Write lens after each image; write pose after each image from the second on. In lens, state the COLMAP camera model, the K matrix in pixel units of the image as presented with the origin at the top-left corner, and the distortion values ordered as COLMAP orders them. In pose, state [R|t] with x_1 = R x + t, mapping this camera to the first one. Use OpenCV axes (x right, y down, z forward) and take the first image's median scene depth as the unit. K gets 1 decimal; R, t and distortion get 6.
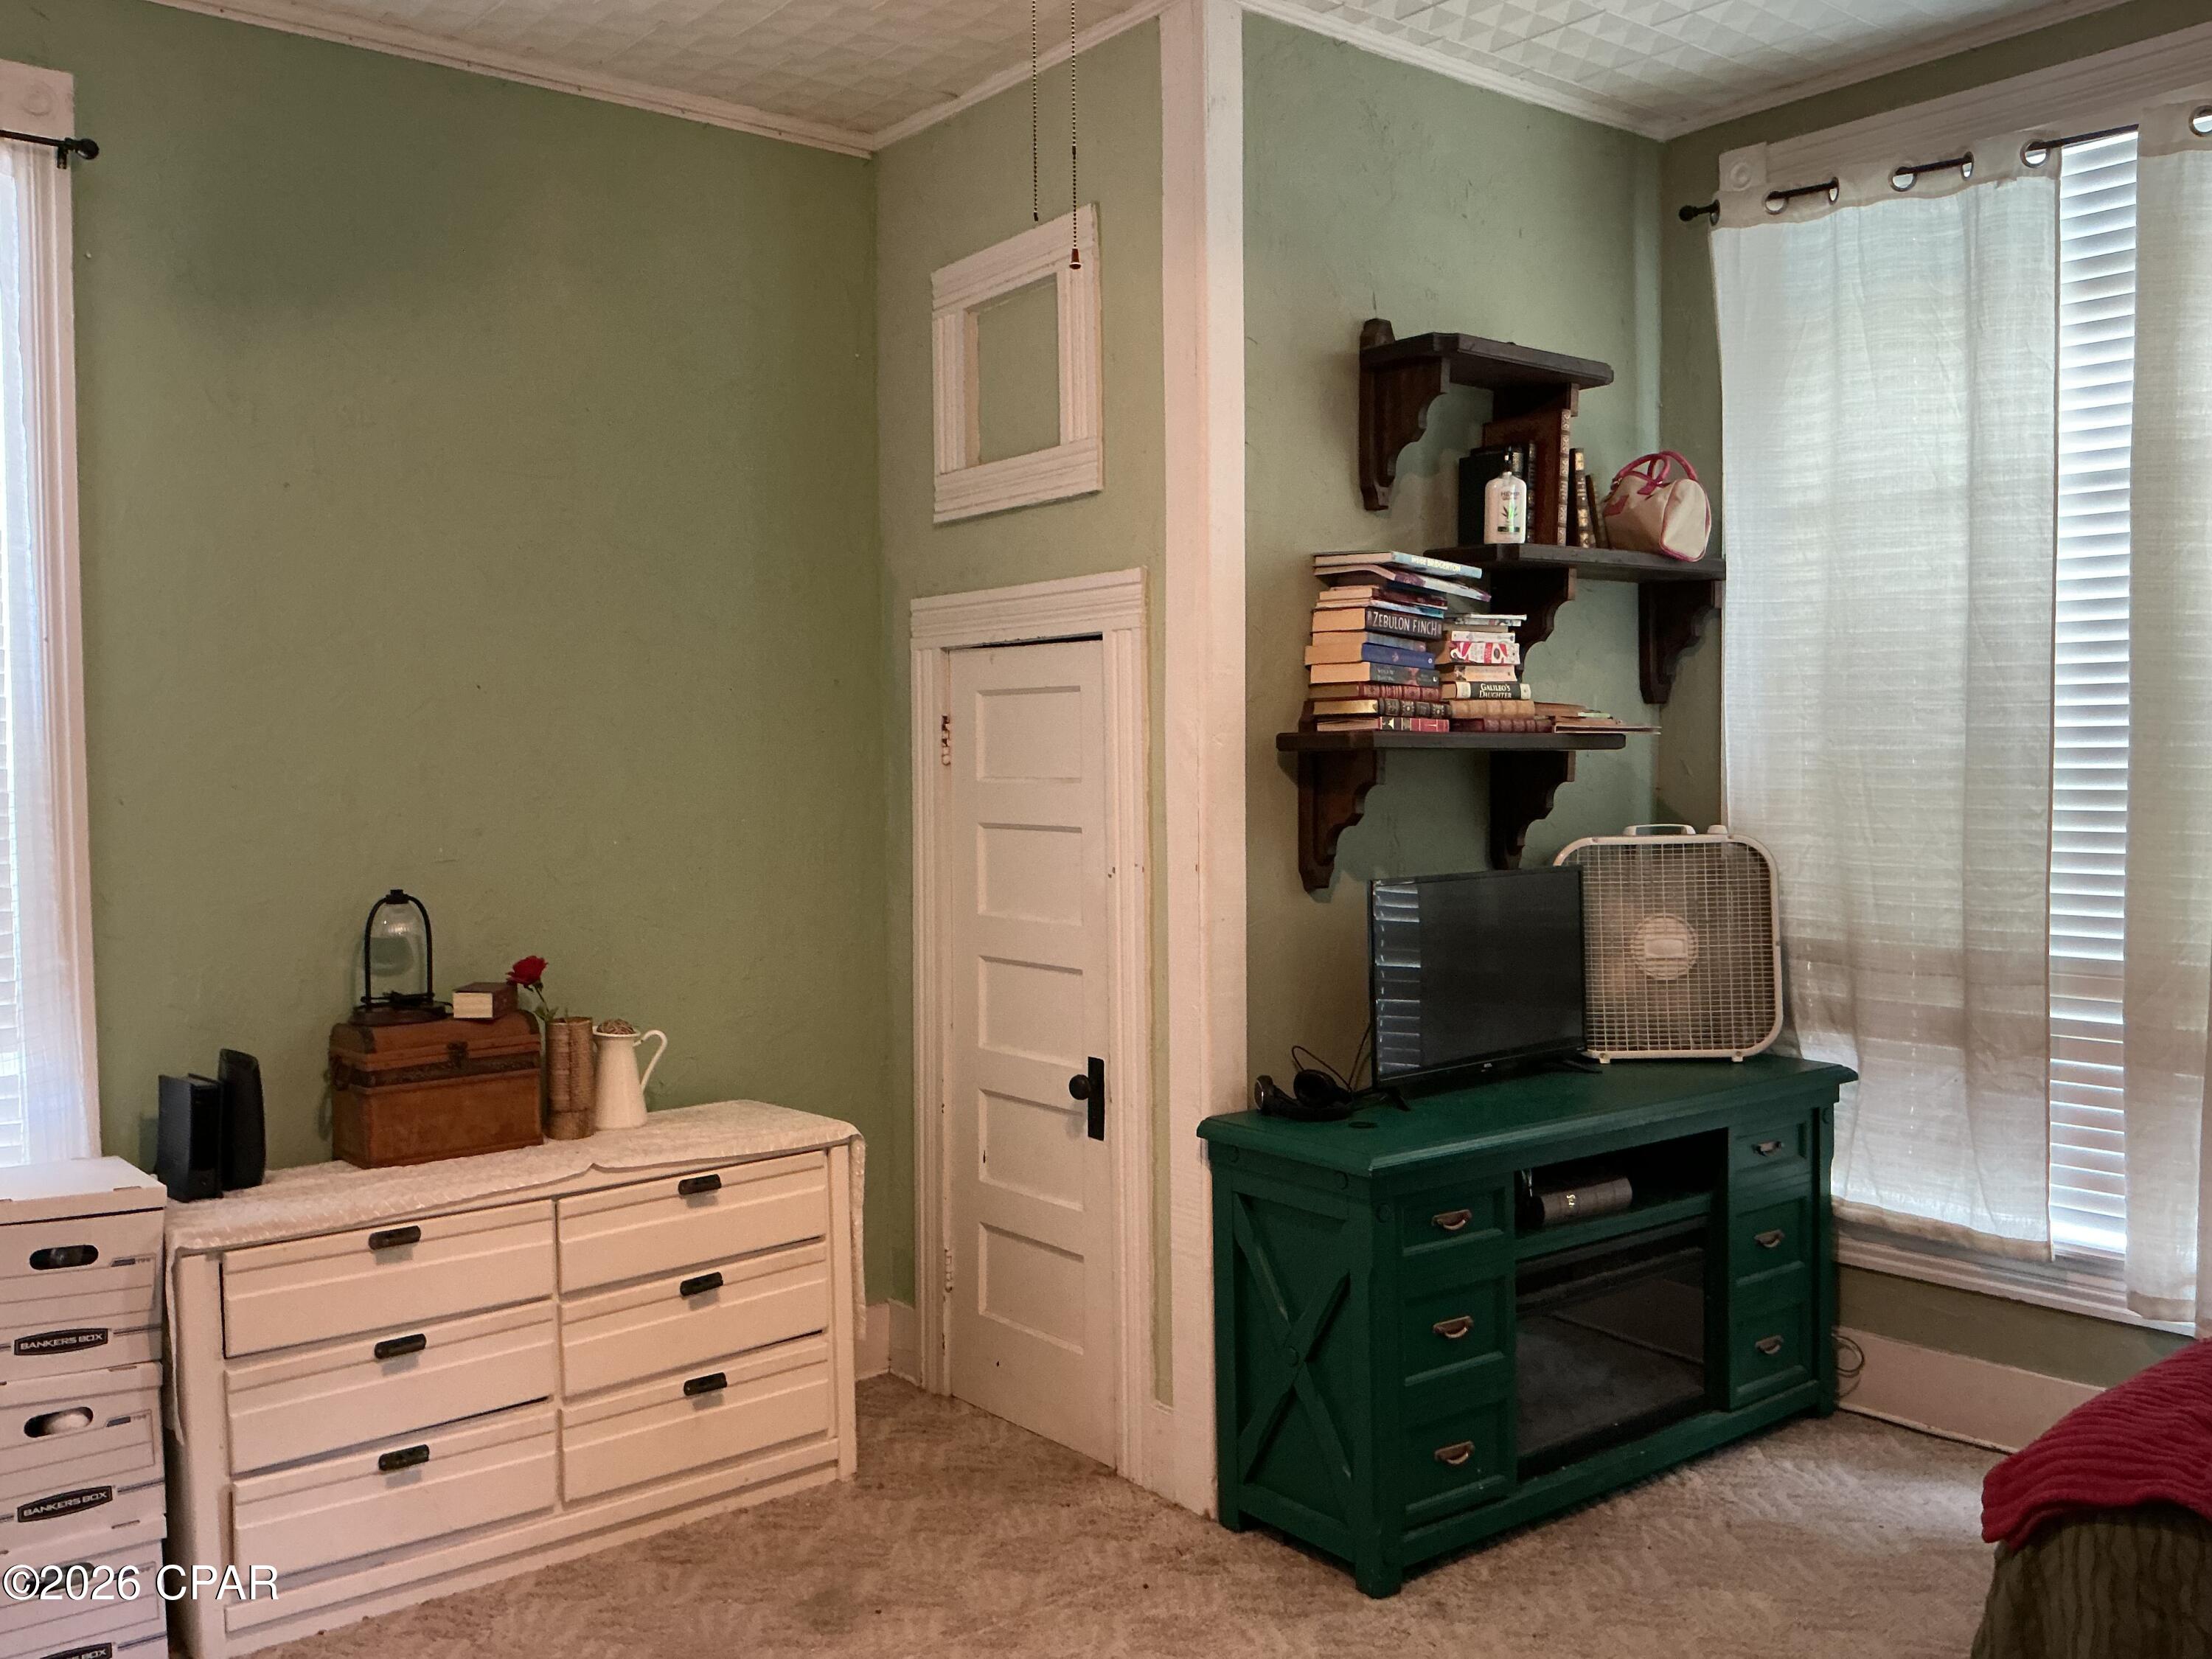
lens RADIAL K [[1871.3, 0, 1106.0], [0, 1871.3, 829.5], [0, 0, 1]] dist [0.121913, -0.237763]
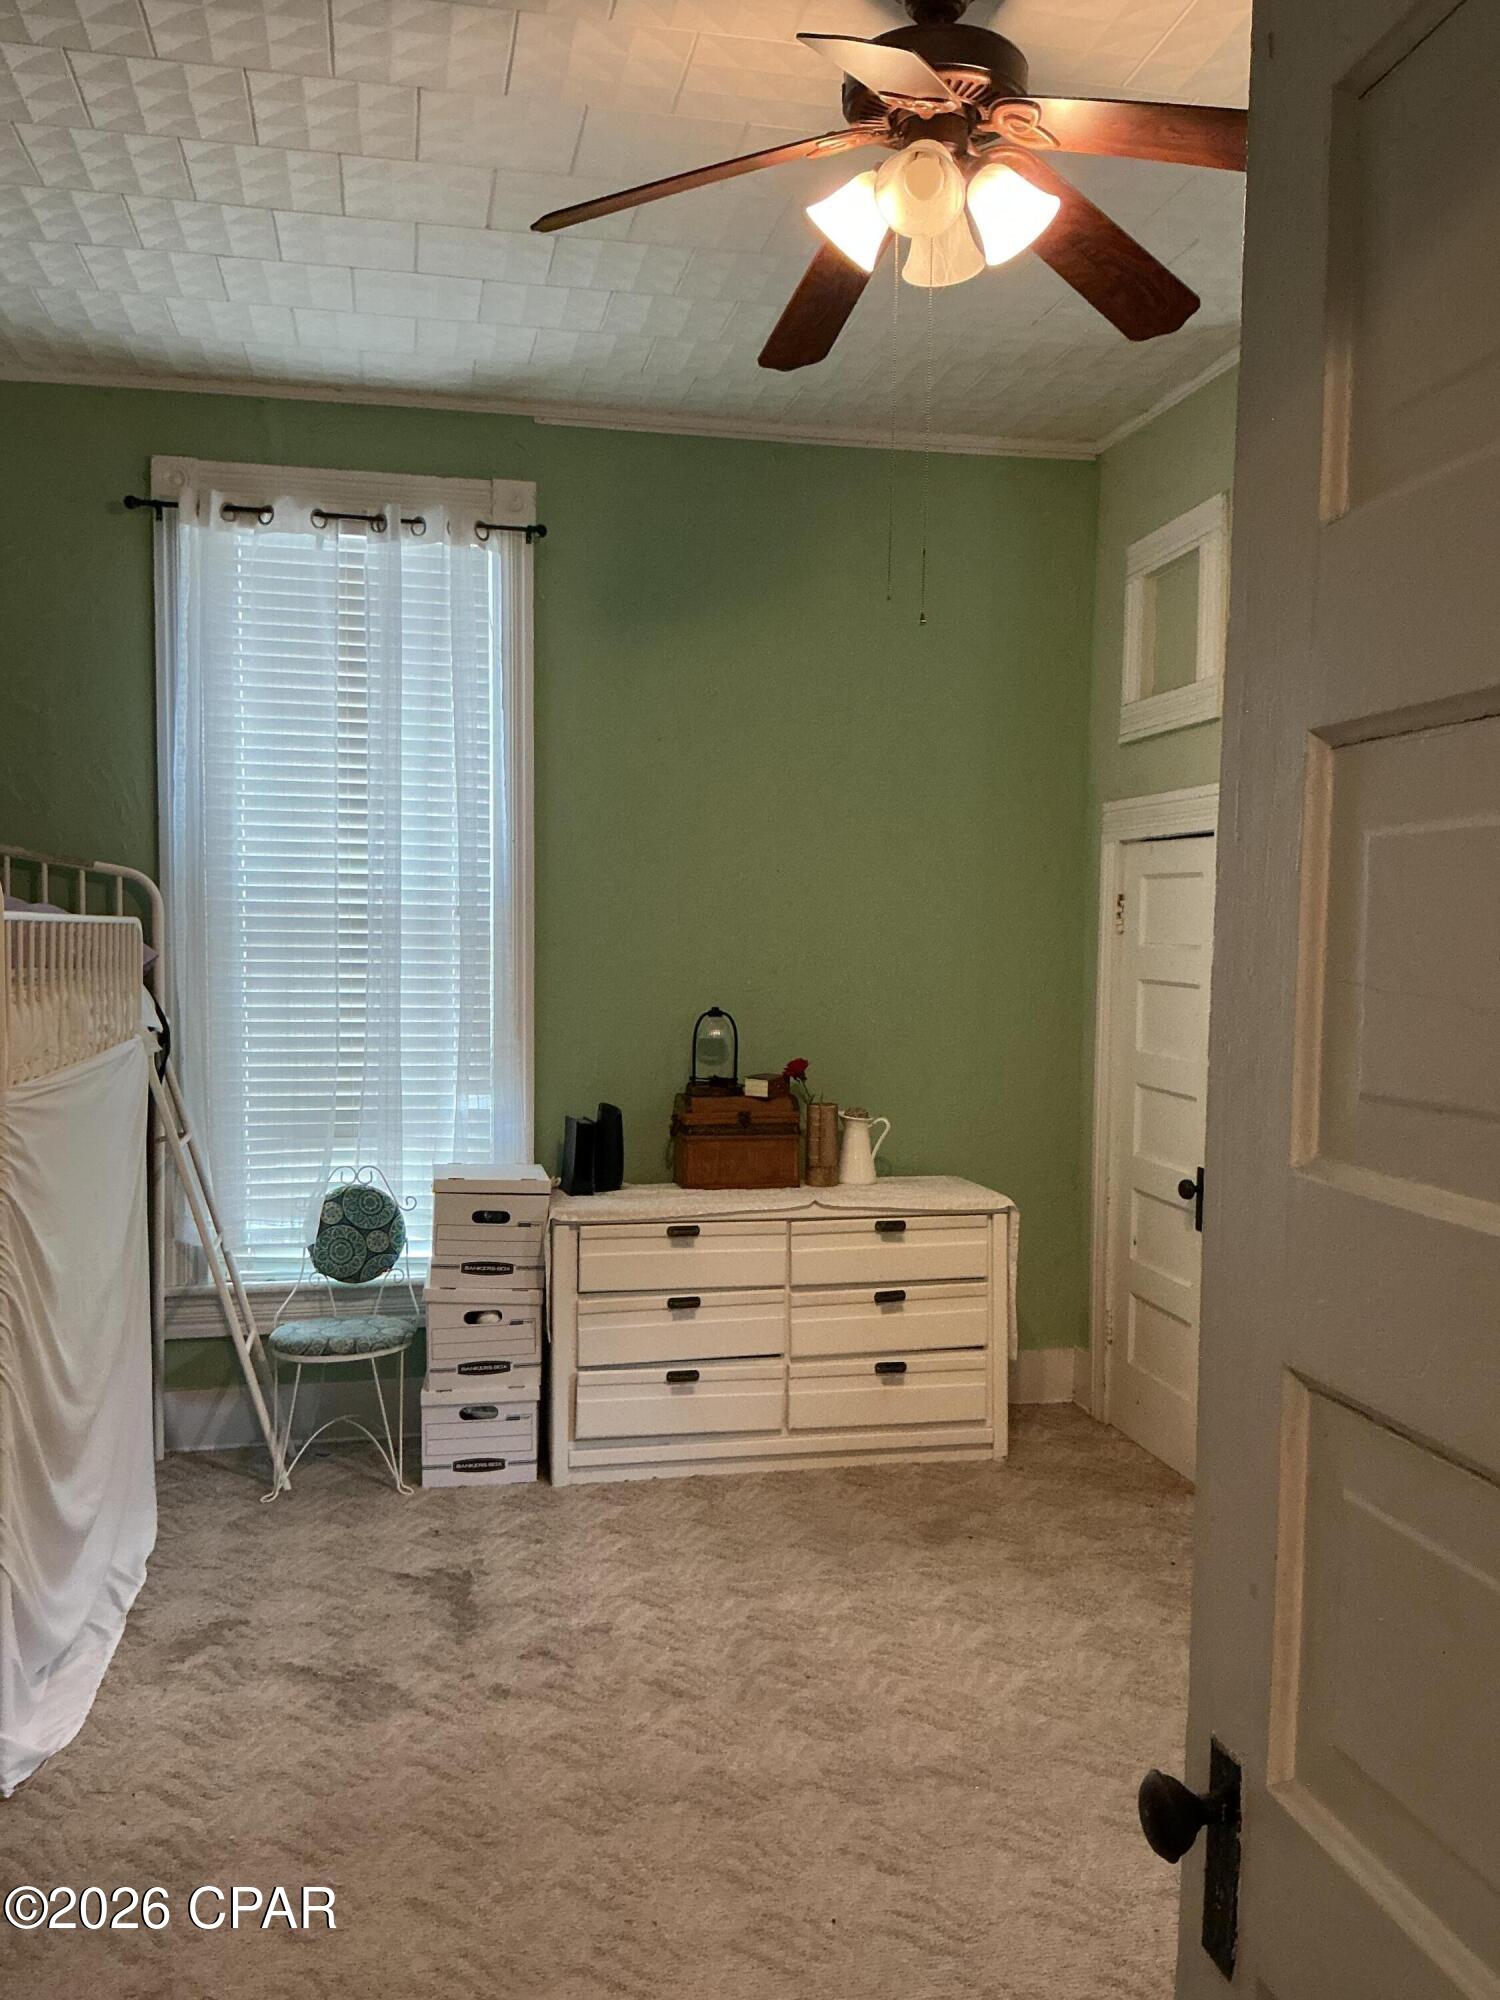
lens RADIAL K [[1684.0, 0, 757.4], [0, 1684.0, 1007.3], [0, 0, 1]] dist [0.162407, -0.363559]
pose [[0.887256, 0.046830, -0.458894, 0.268468], [-0.040779, 0.998901, 0.023092, -0.000151], [0.459472, -0.001775, 0.888191, -0.167355]]
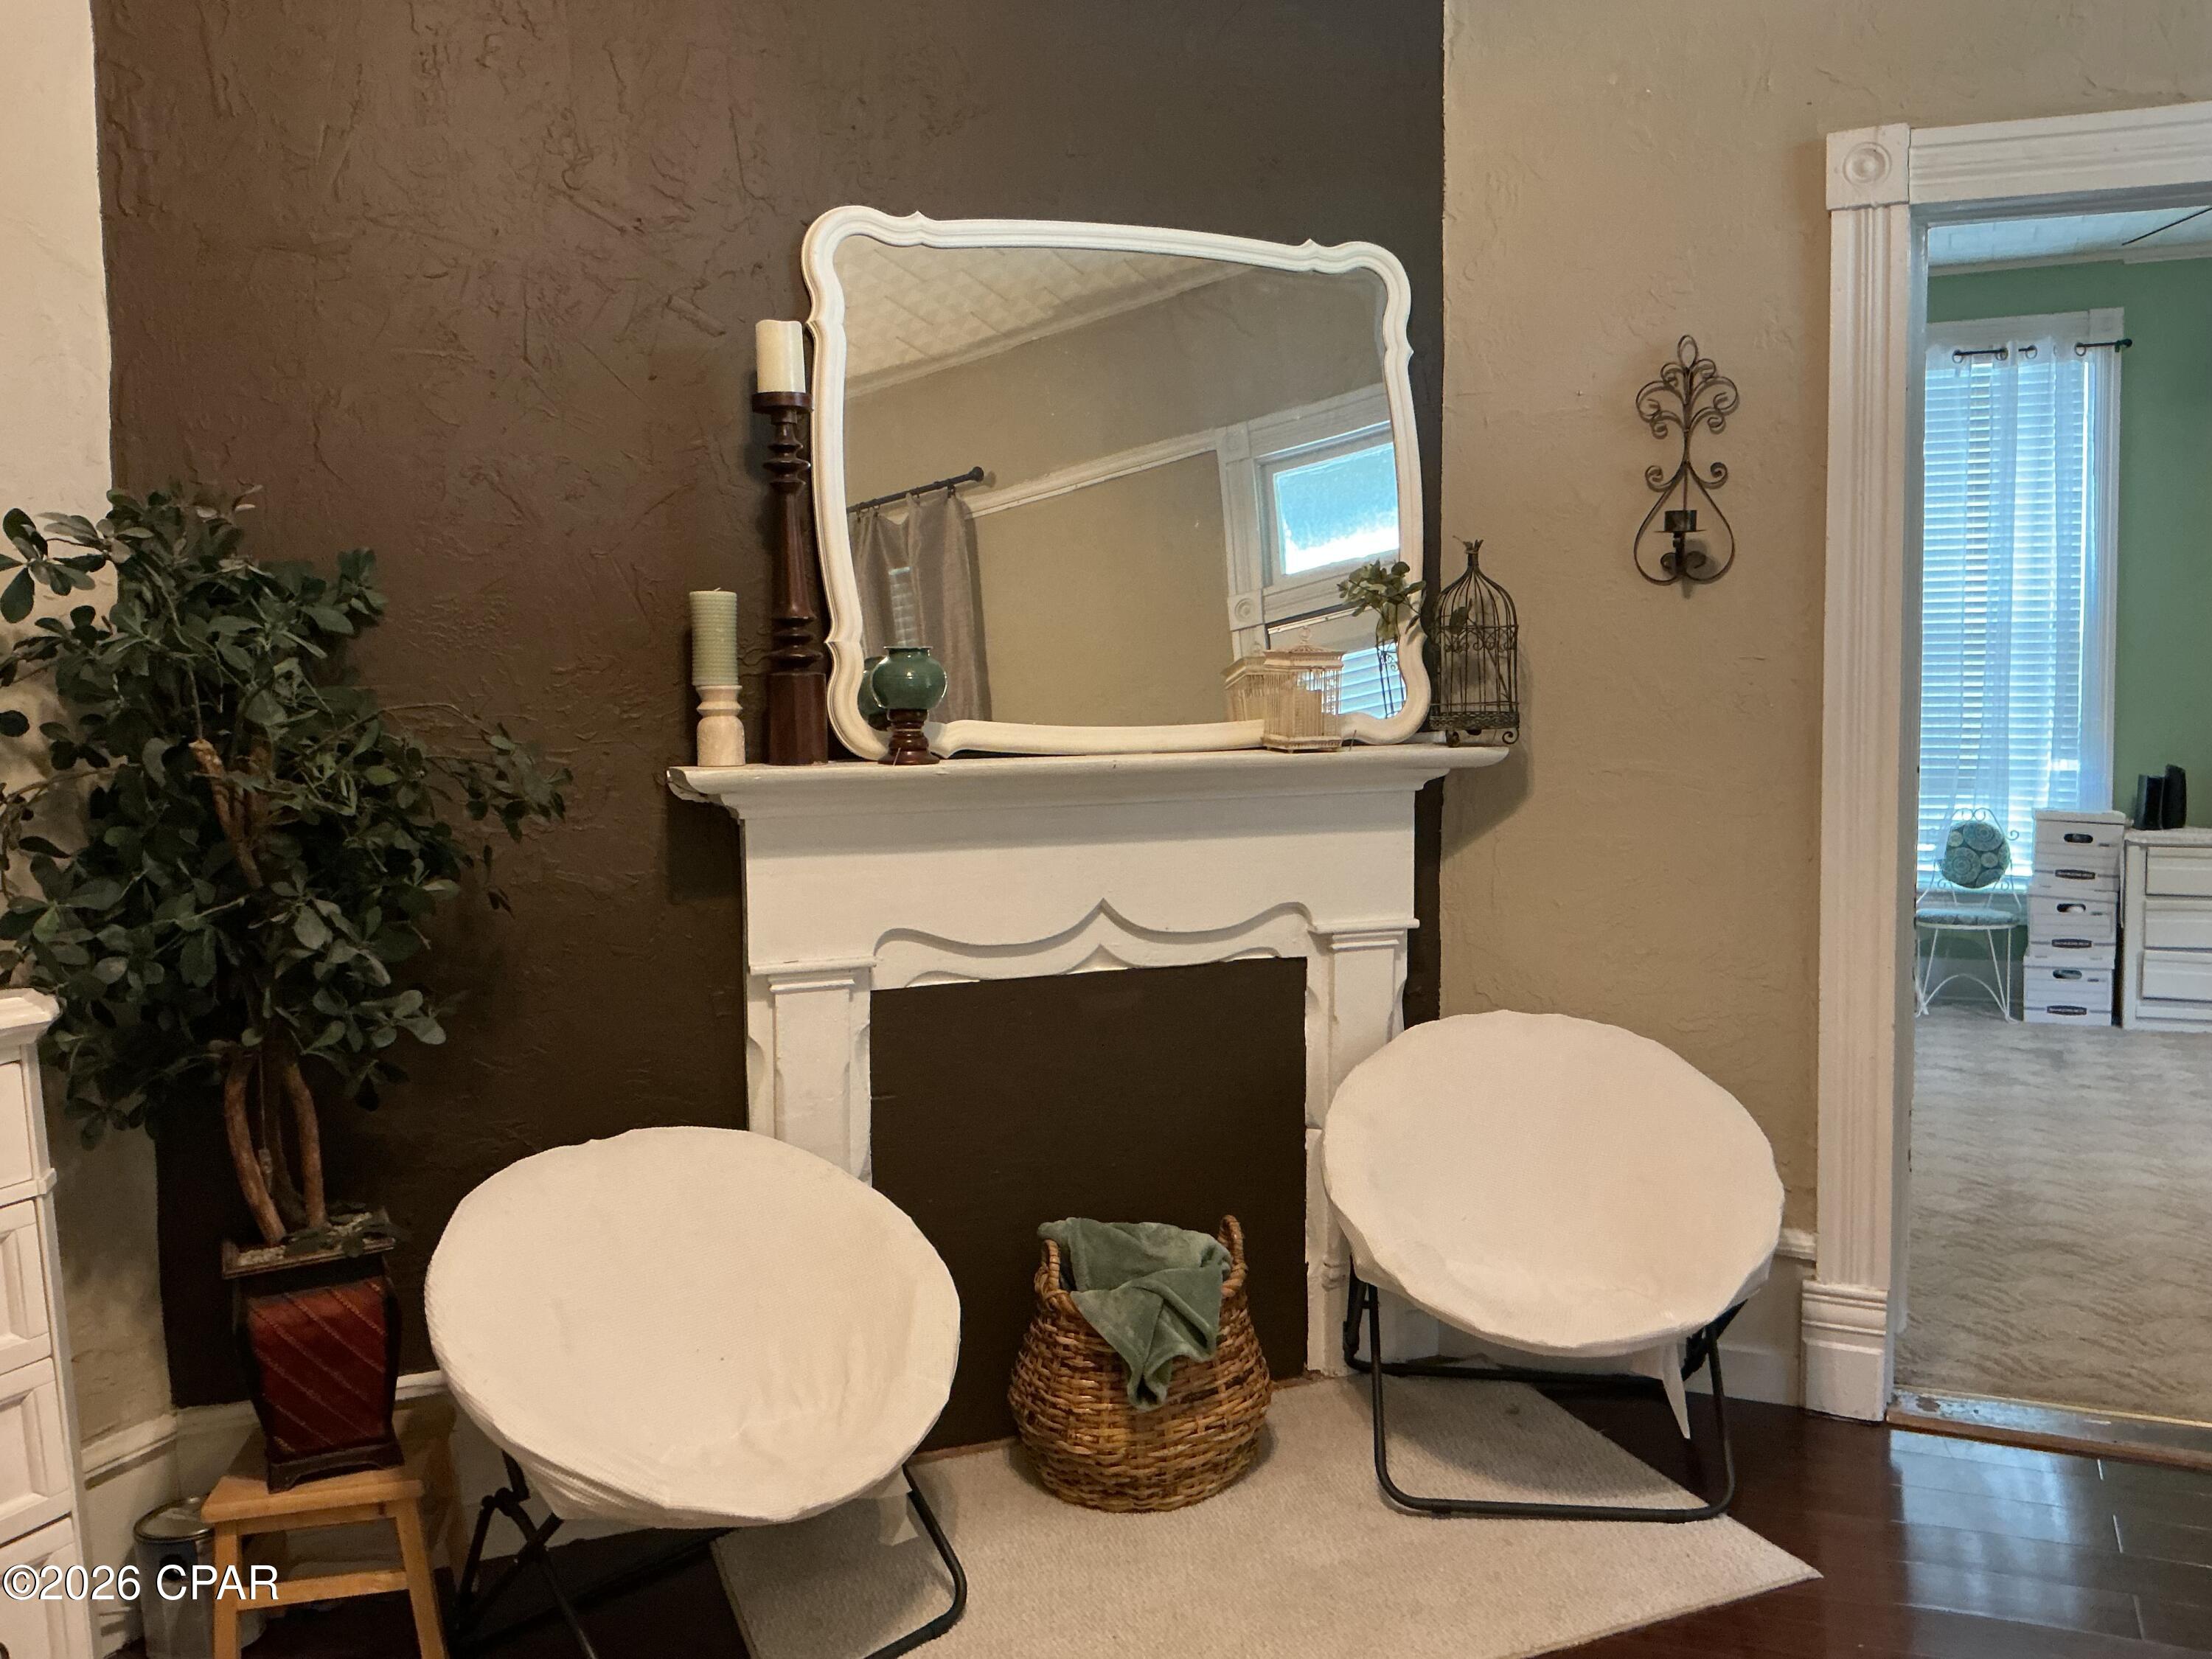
lens RADIAL K [[1833.1, 0, 1144.1], [0, 1833.1, 822.2], [0, 0, 1]] dist [0.063770, -0.143316]
pose [[0.458564, 0.075763, -0.885426, 0.778506], [-0.025428, 0.997070, 0.072146, 0.058685], [0.888297, -0.010569, 0.459147, -0.889059]]
